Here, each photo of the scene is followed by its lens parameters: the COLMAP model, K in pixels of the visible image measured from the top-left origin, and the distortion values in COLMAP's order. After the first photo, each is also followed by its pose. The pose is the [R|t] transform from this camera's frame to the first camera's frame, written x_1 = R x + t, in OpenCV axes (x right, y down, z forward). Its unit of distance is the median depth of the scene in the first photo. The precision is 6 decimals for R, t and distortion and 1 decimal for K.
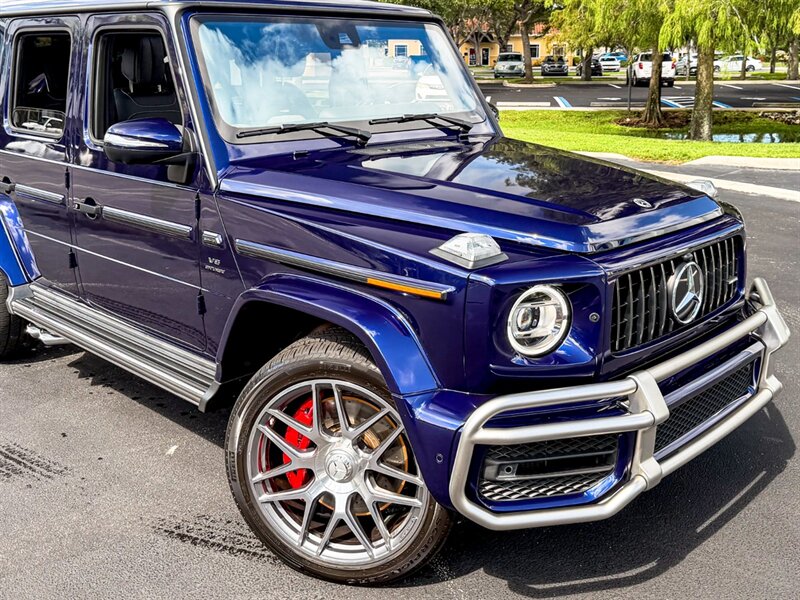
lens RADIAL K [[863.6, 0, 414.0], [0, 863.6, 212.1], [0, 0, 1]] dist [0.169671, -0.378798]
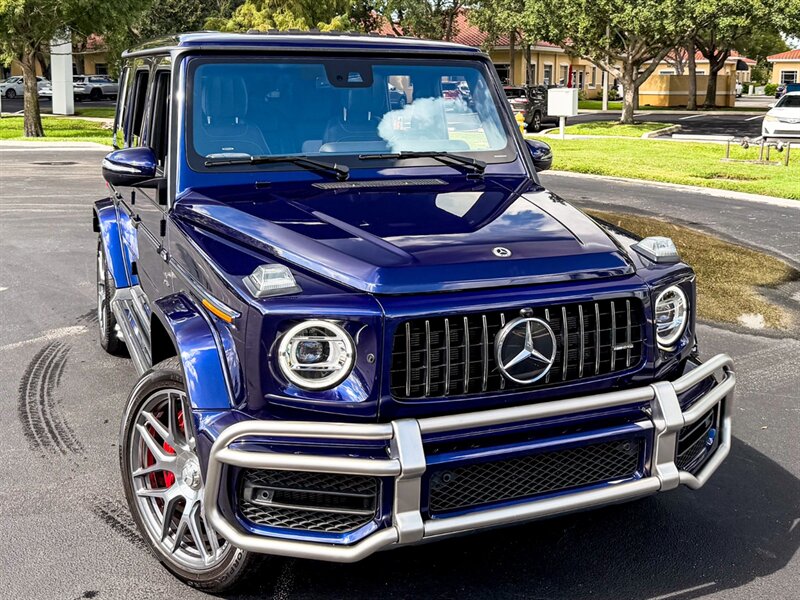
lens RADIAL K [[934.6, 0, 412.6], [0, 934.6, 189.6], [0, 0, 1]] dist [0.203340, -0.512655]
pose [[0.915137, 0.052111, -0.399761, 0.602895], [-0.077732, 0.995812, -0.048135, -0.022486], [0.395578, 0.075125, 0.915355, 0.006442]]
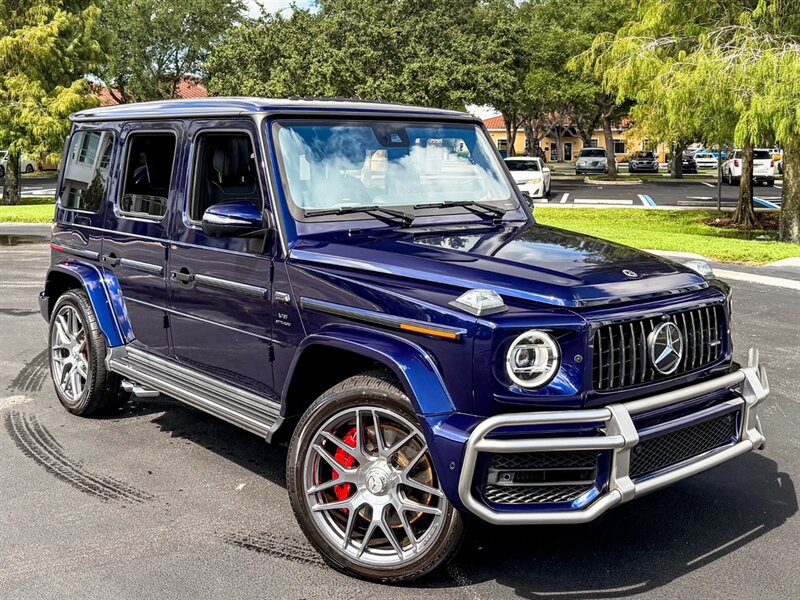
lens RADIAL K [[946.5, 0, 392.1], [0, 946.5, 185.8], [0, 0, 1]] dist [0.185927, -0.487533]
pose [[0.994169, 0.007979, -0.107537, 0.076355], [-0.022972, 0.990039, -0.138908, 0.063832], [0.105357, 0.140568, 0.984449, -0.379585]]
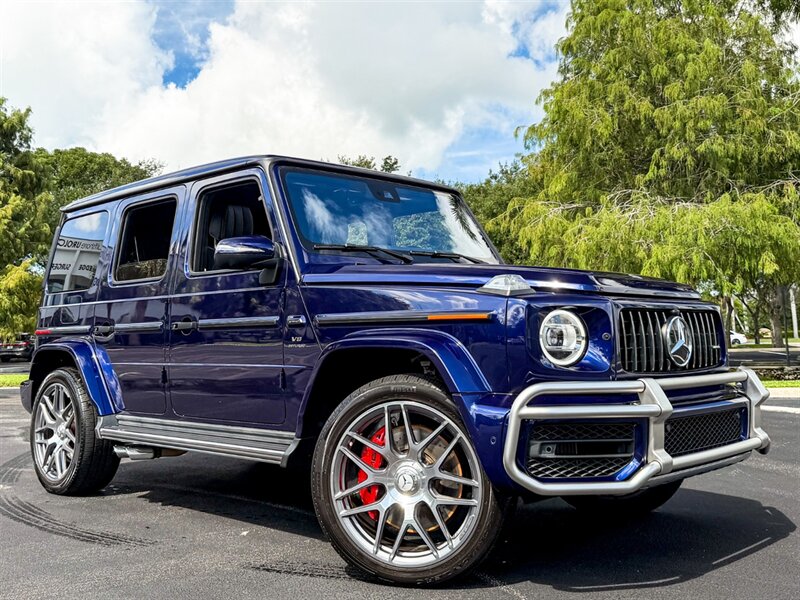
lens RADIAL K [[856.0, 0, 376.5], [0, 856.0, 224.8], [0, 0, 1]] dist [0.164210, -0.375576]
pose [[0.999473, -0.019214, -0.026182, -0.087281], [0.010048, 0.949593, -0.313324, 0.323530], [0.030882, 0.312896, 0.949285, -0.255413]]
